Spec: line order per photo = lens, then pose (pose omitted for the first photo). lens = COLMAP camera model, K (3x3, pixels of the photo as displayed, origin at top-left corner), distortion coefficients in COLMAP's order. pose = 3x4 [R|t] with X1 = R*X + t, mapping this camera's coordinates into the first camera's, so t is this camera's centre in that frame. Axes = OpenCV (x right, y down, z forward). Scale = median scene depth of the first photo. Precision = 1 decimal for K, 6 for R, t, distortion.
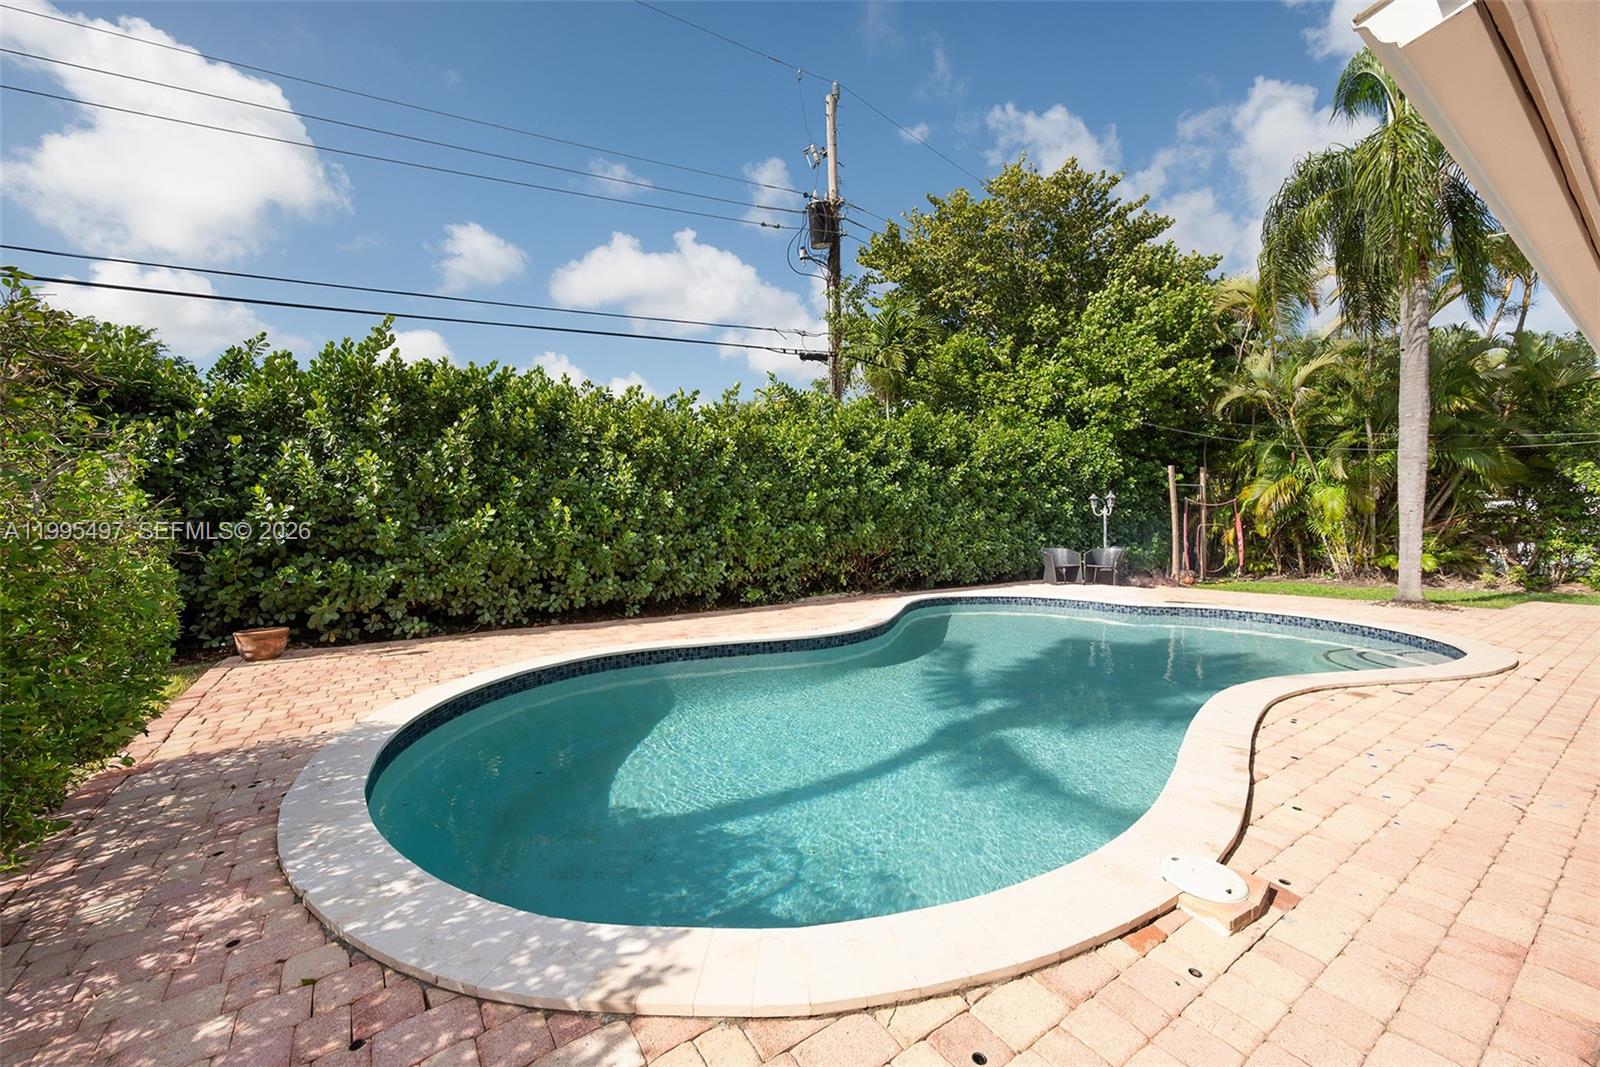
lens RADIAL K [[652.4, 0, 793.0], [0, 652.4, 528.6], [0, 0, 1]] dist [-0.004659, 0.000575]
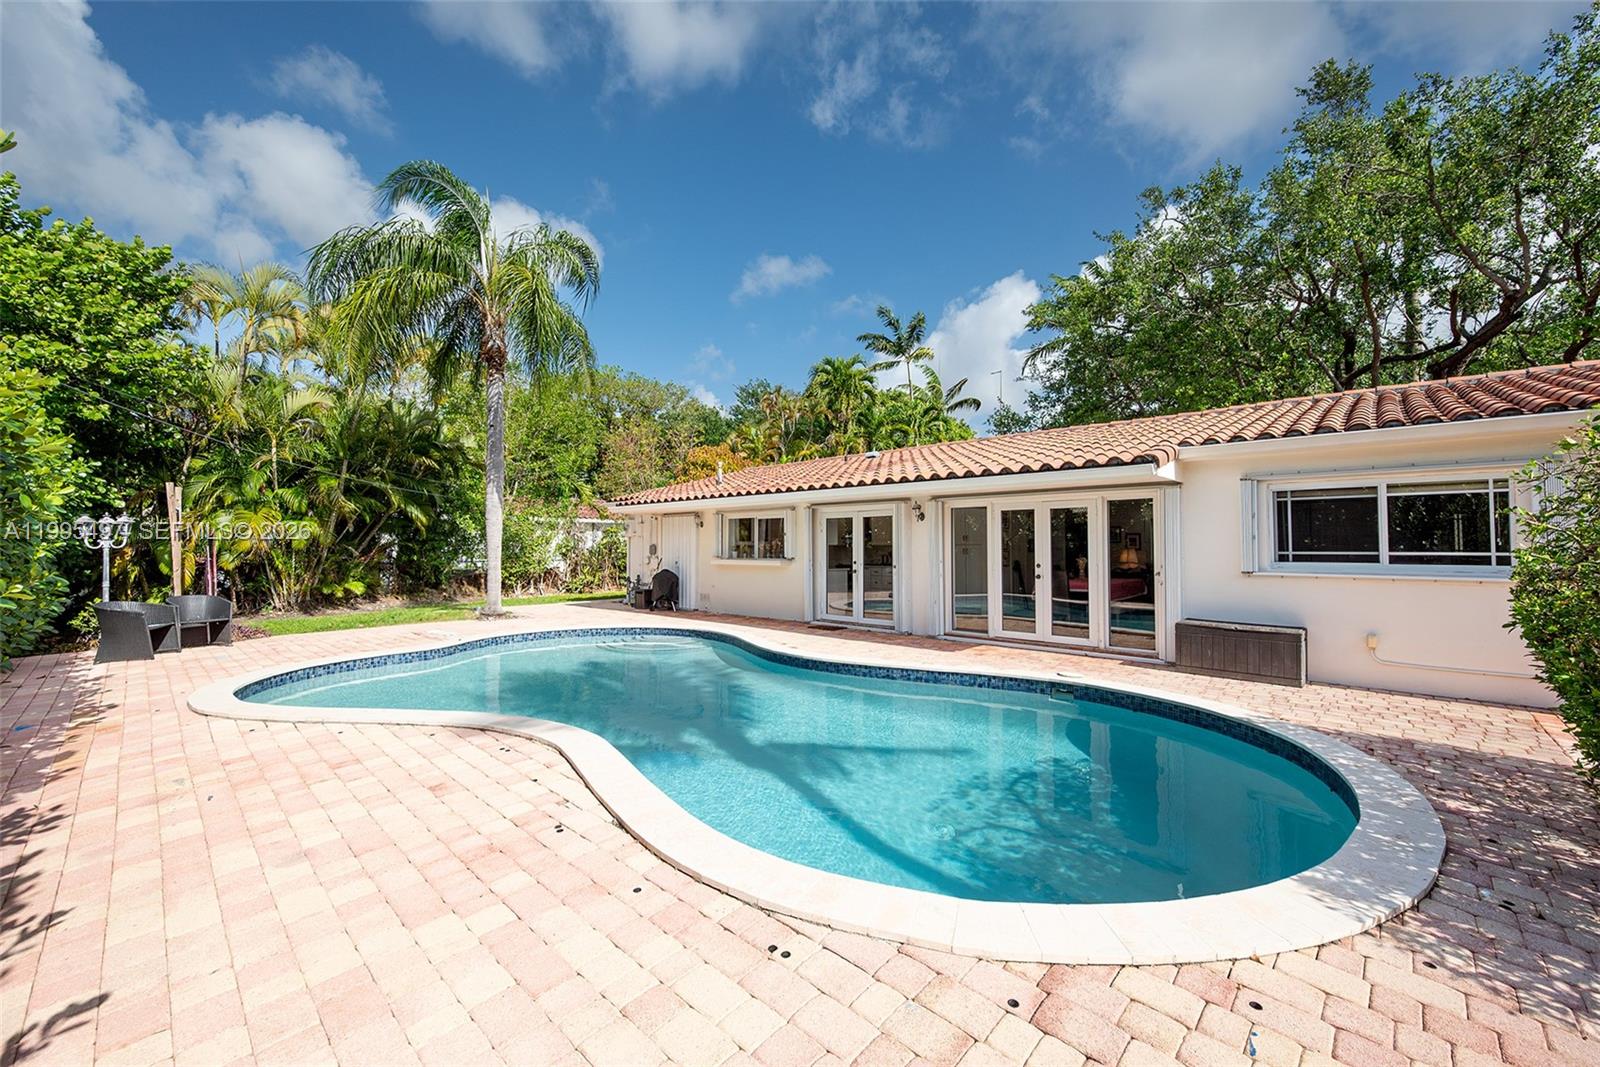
lens RADIAL K [[652.4, 0, 783.7], [0, 652.4, 528.8], [0, 0, 1]] dist [-0.004659, 0.000575]
pose [[-0.241486, 0.023921, 0.970109, -1.853543], [0.016730, 0.999650, -0.020485, -0.104027], [-0.970260, 0.011283, -0.241801, 2.723230]]
